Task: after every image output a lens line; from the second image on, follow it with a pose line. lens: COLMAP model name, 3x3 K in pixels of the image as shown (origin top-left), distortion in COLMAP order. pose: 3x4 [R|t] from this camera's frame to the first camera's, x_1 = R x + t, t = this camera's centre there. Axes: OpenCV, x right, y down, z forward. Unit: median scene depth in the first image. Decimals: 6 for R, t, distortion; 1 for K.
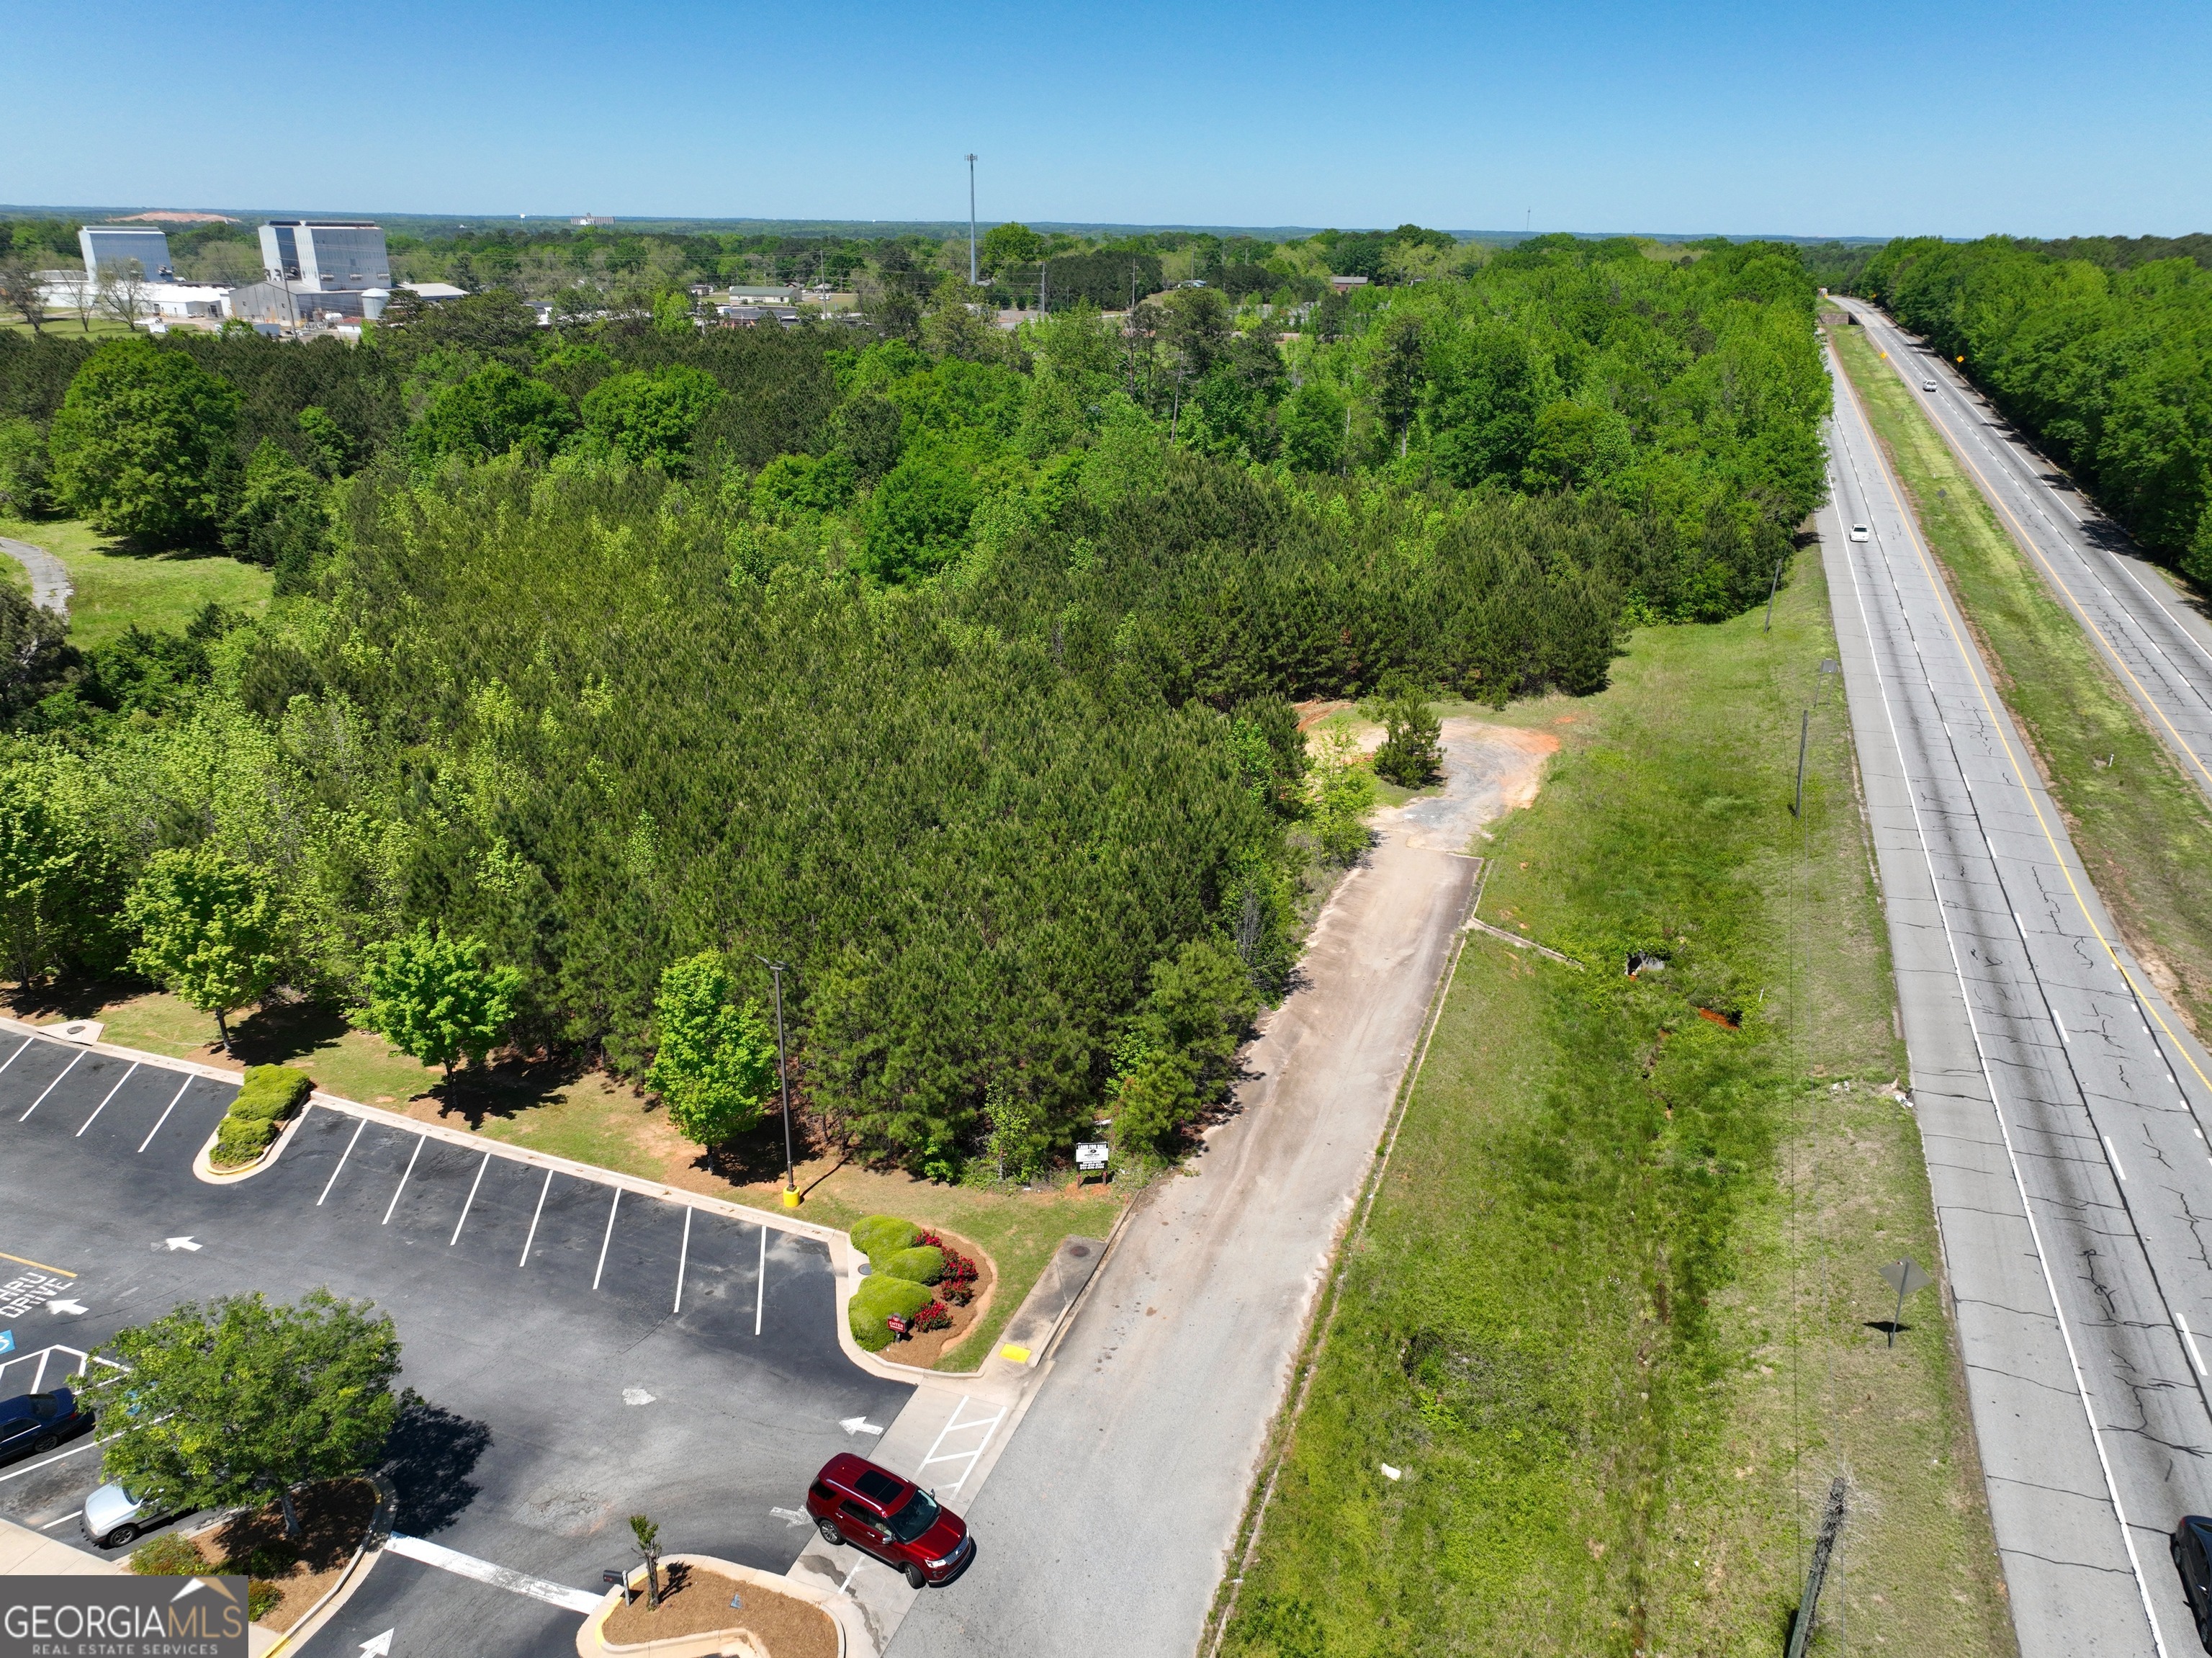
lens RADIAL K [[1556.3, 0, 1107.9], [0, 1556.3, 827.7], [0, 0, 1]] dist [-0.008489, 0.028281]
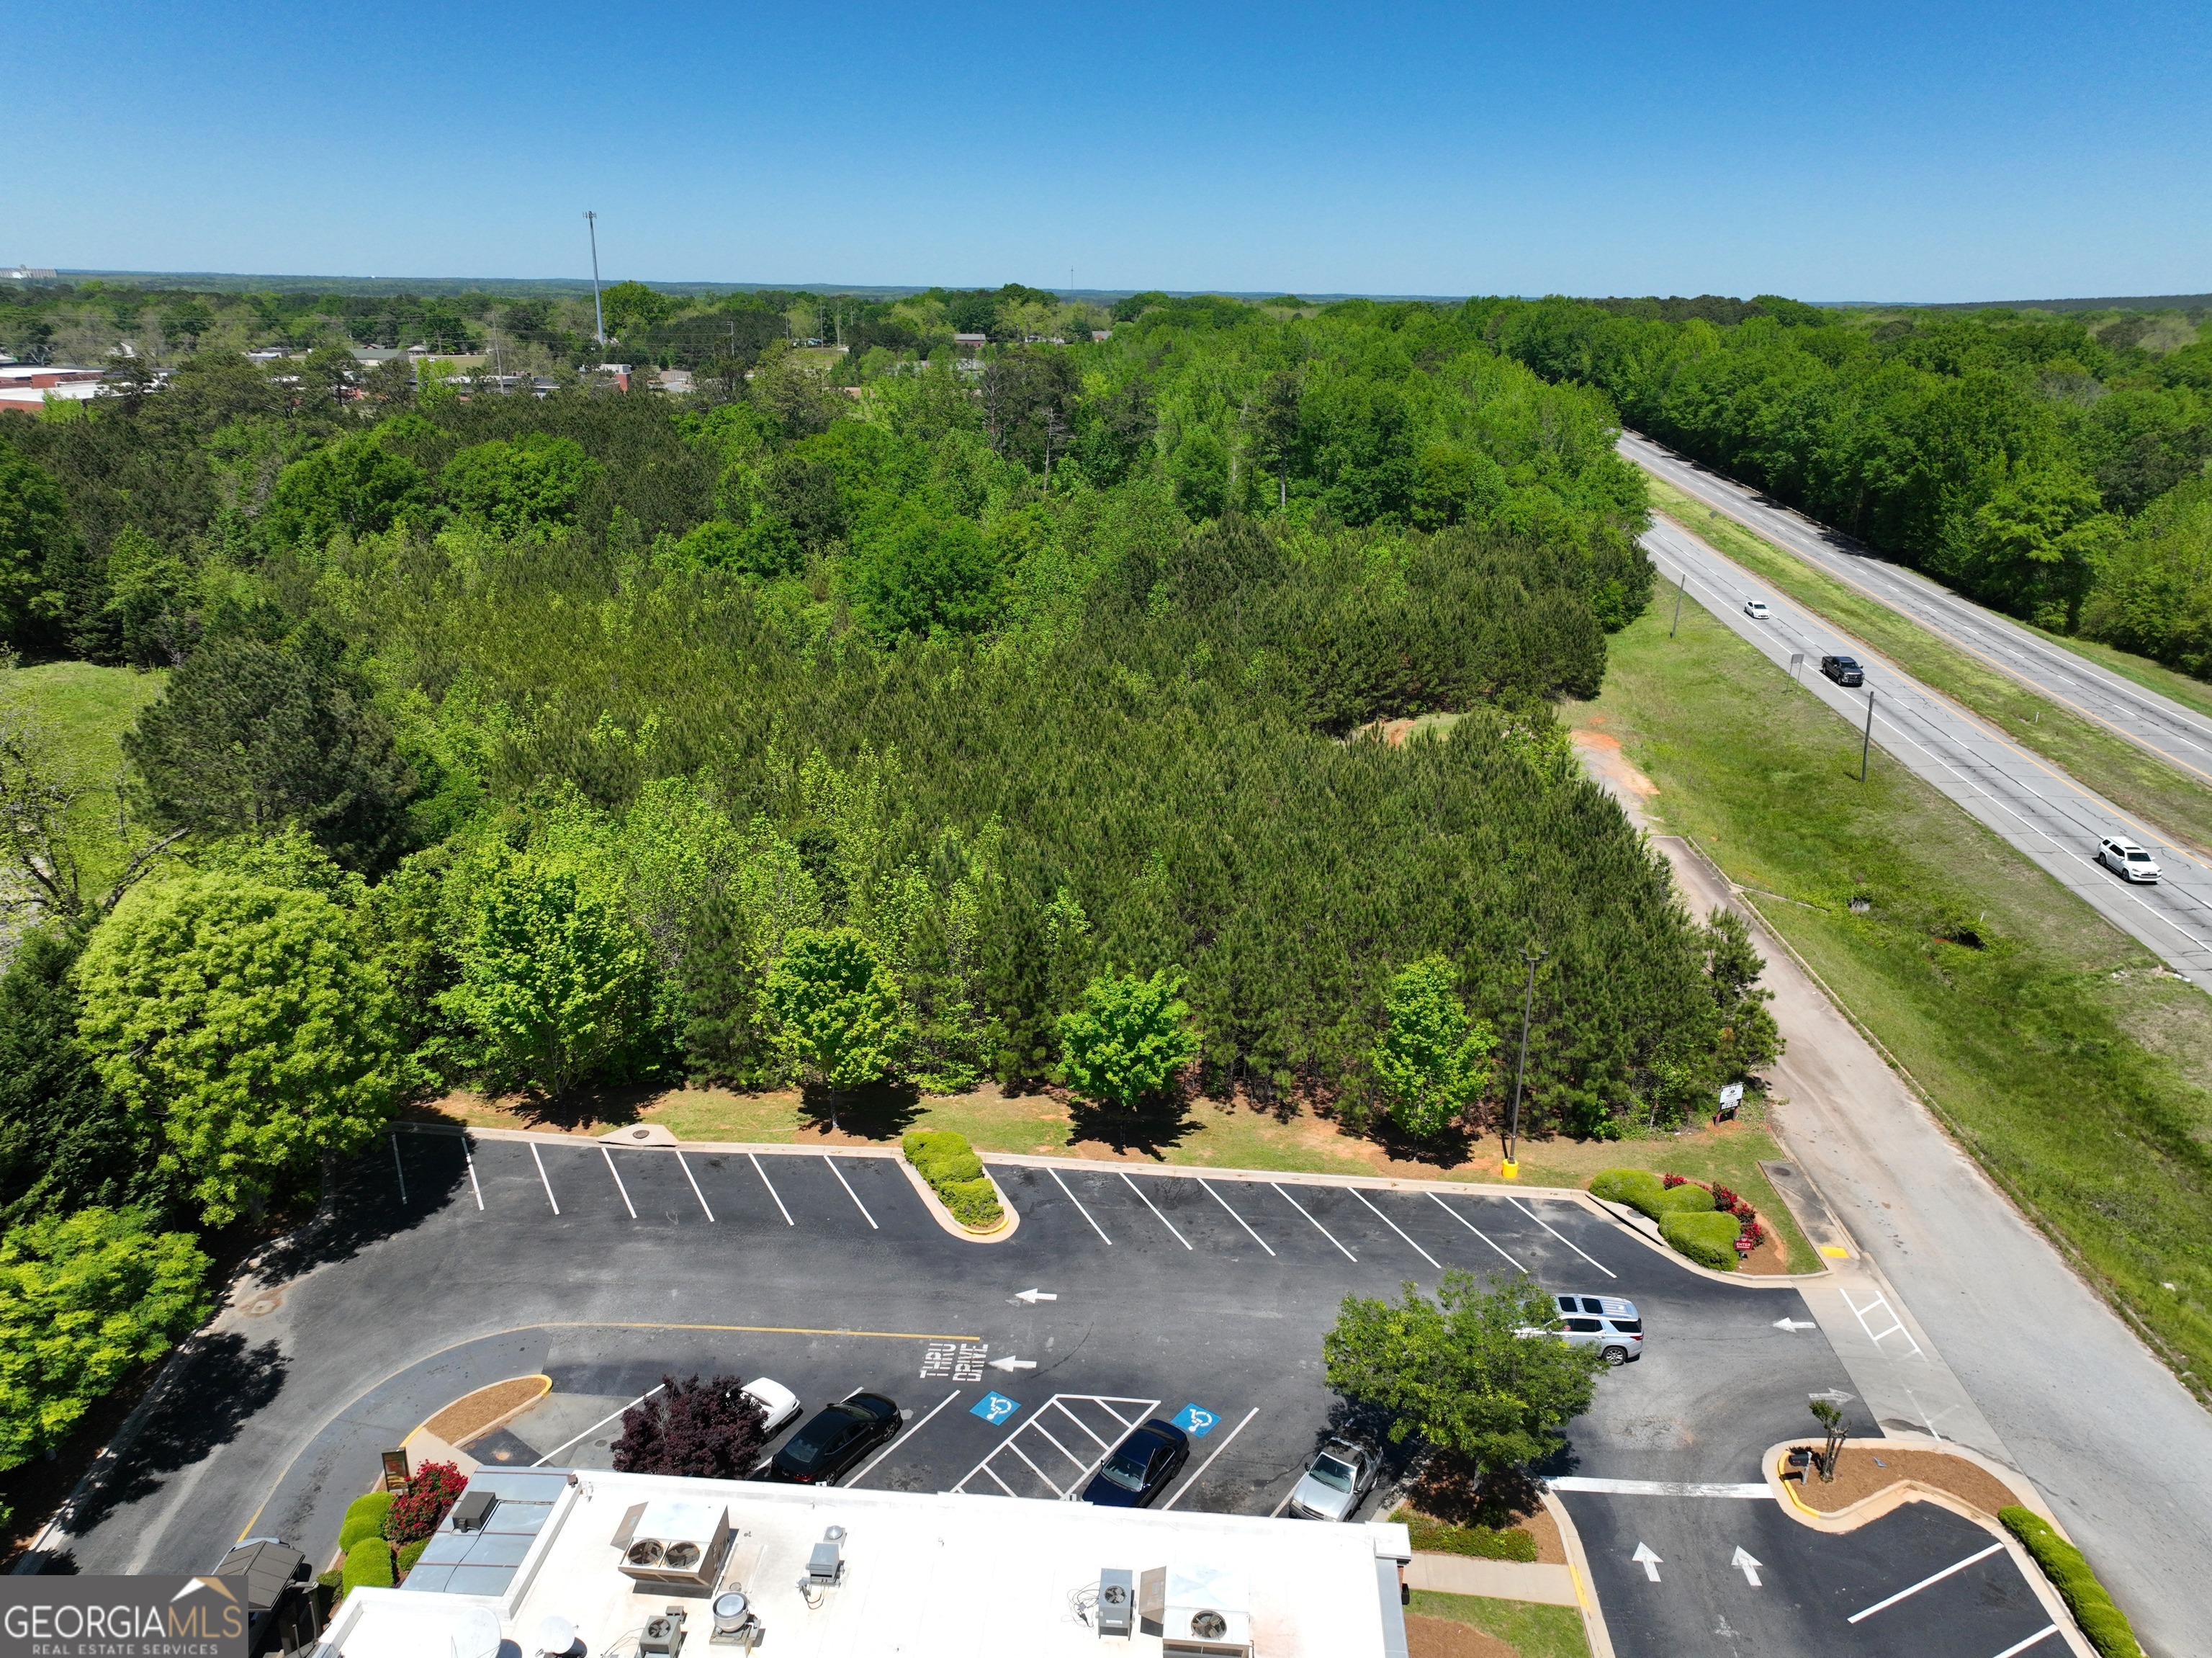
lens RADIAL K [[1556.3, 0, 1107.9], [0, 1556.3, 827.7], [0, 0, 1]] dist [-0.008489, 0.028281]
pose [[0.959585, -0.092352, 0.265833, -0.418243], [0.100885, 0.994724, -0.018592, -0.007217], [-0.262713, 0.044659, 0.963840, -0.002500]]
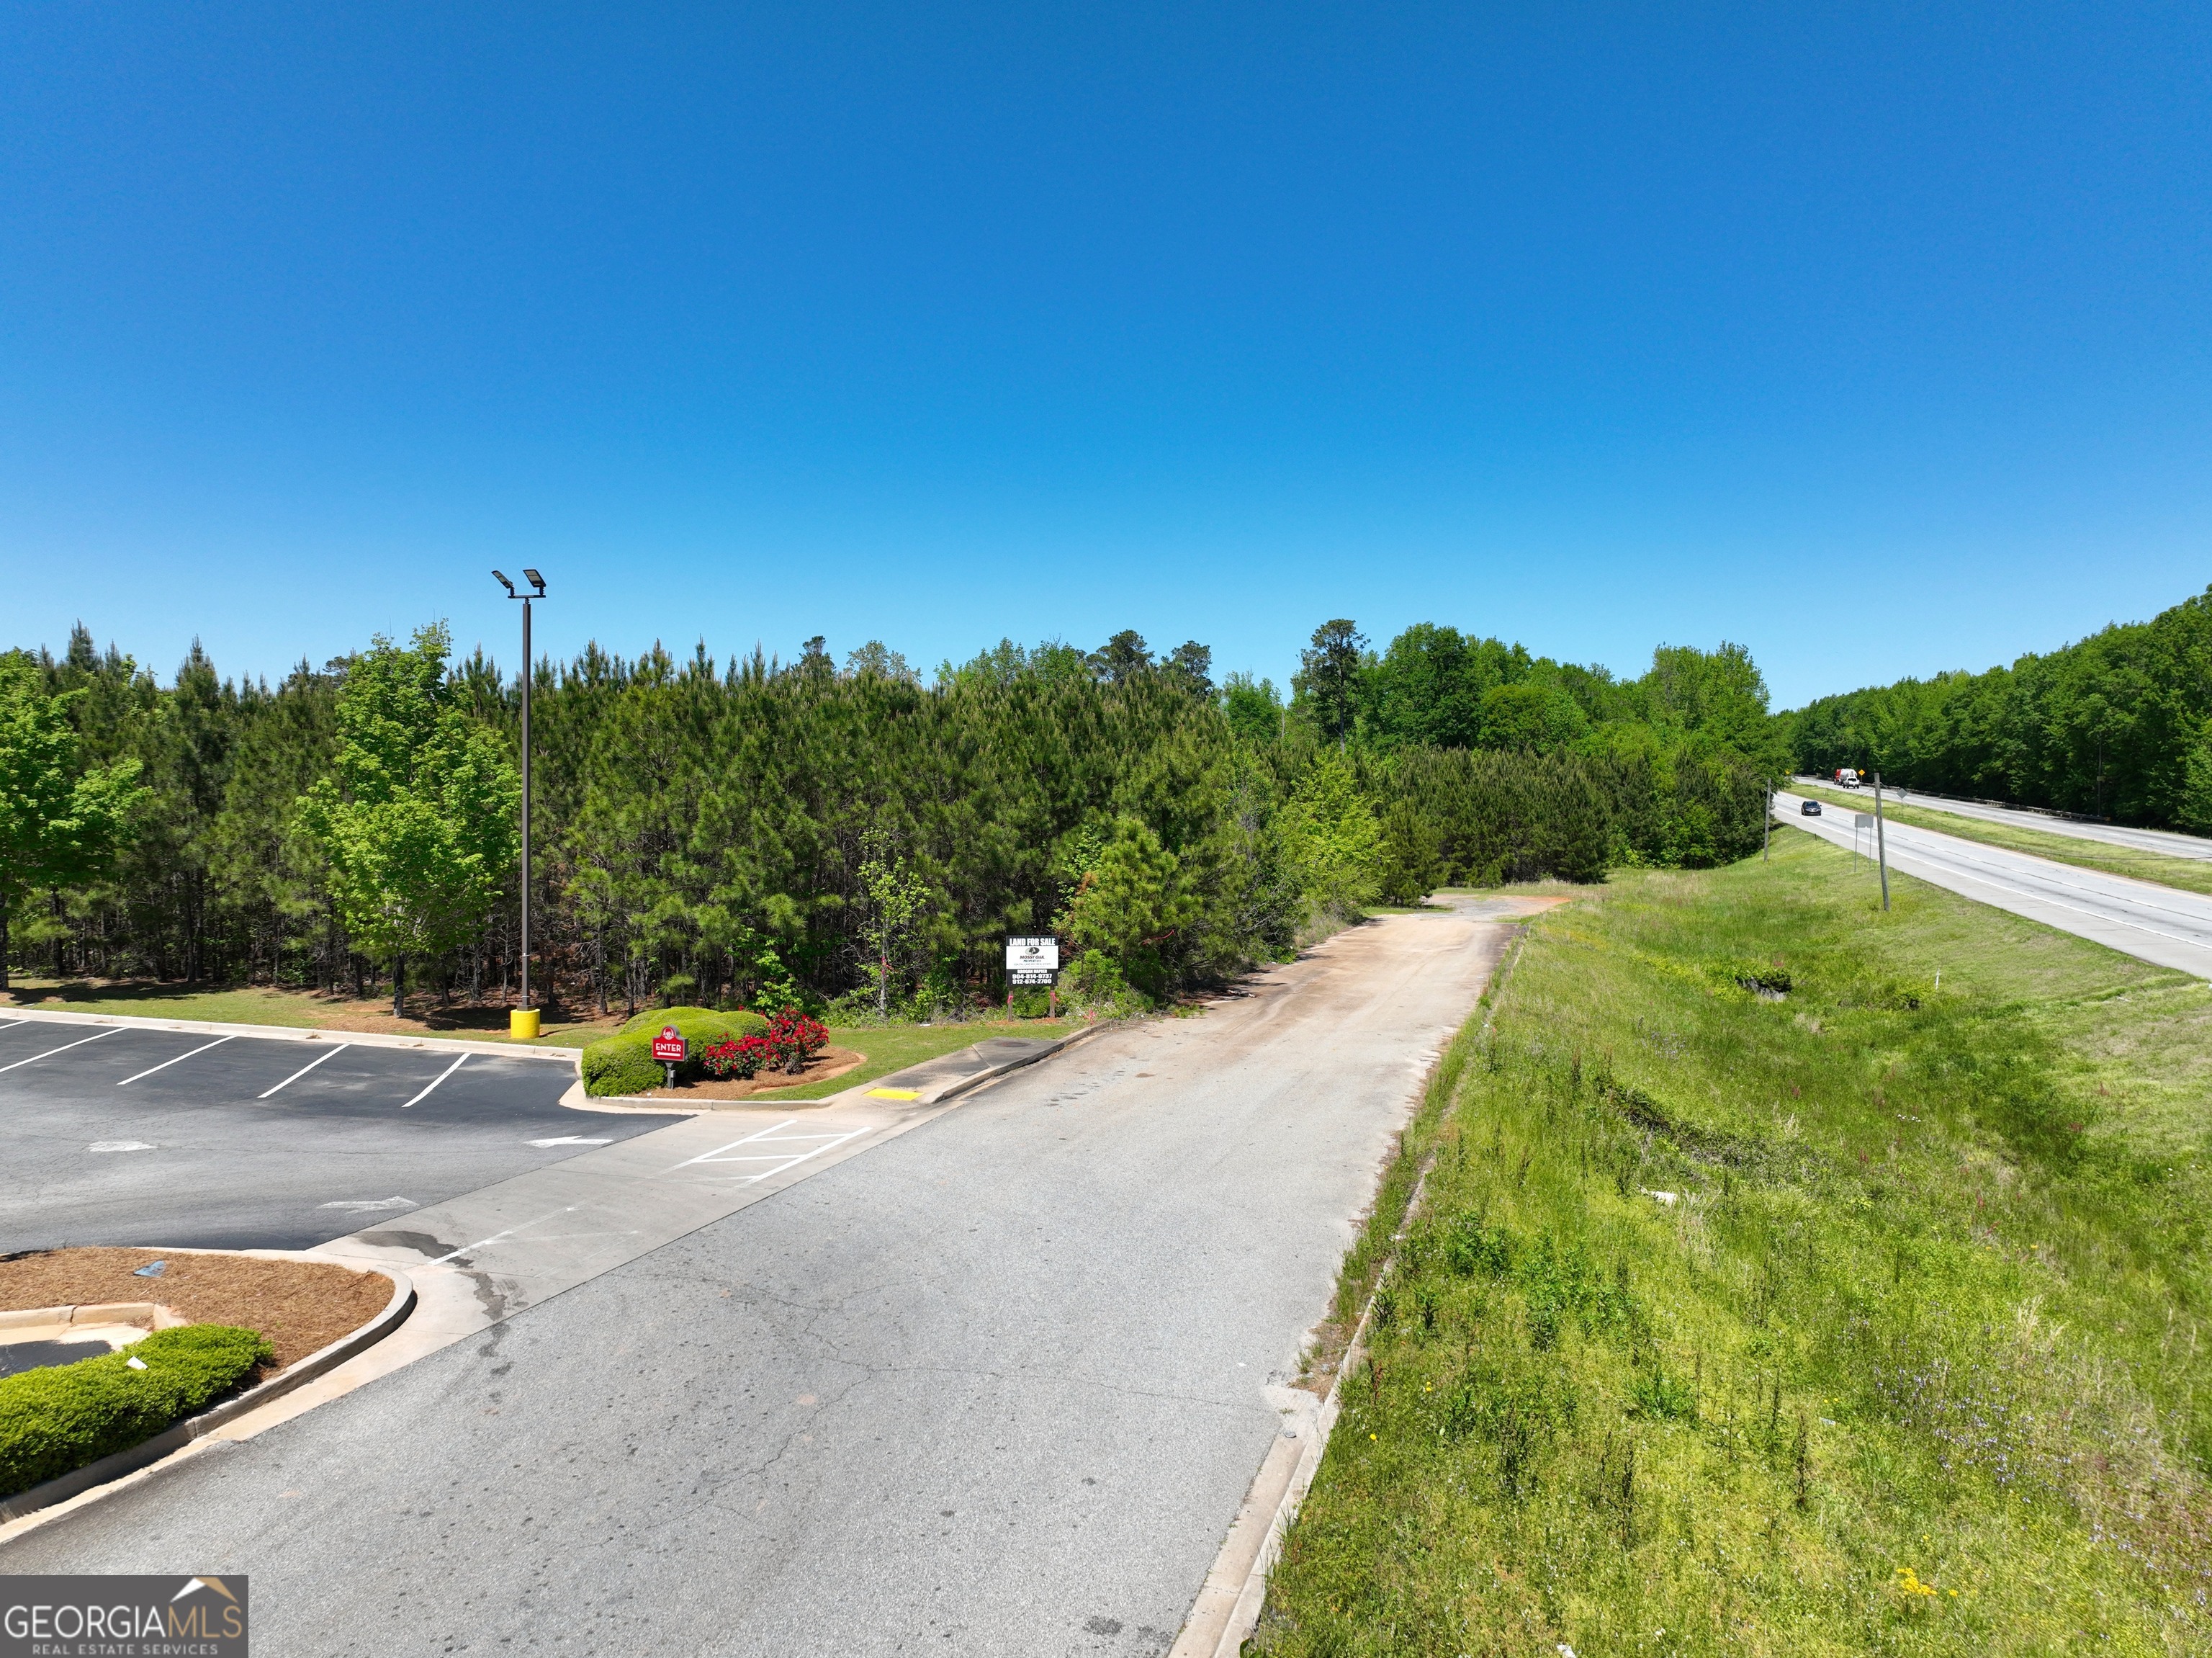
lens RADIAL K [[1550.2, 0, 1106.0], [0, 1550.2, 829.0], [0, 0, 1]] dist [0.008533, 0.004069]
pose [[0.998676, -0.007631, 0.050872, -0.006657], [0.024342, 0.941305, -0.336680, 0.207276], [-0.045317, 0.337472, 0.940244, 0.227249]]
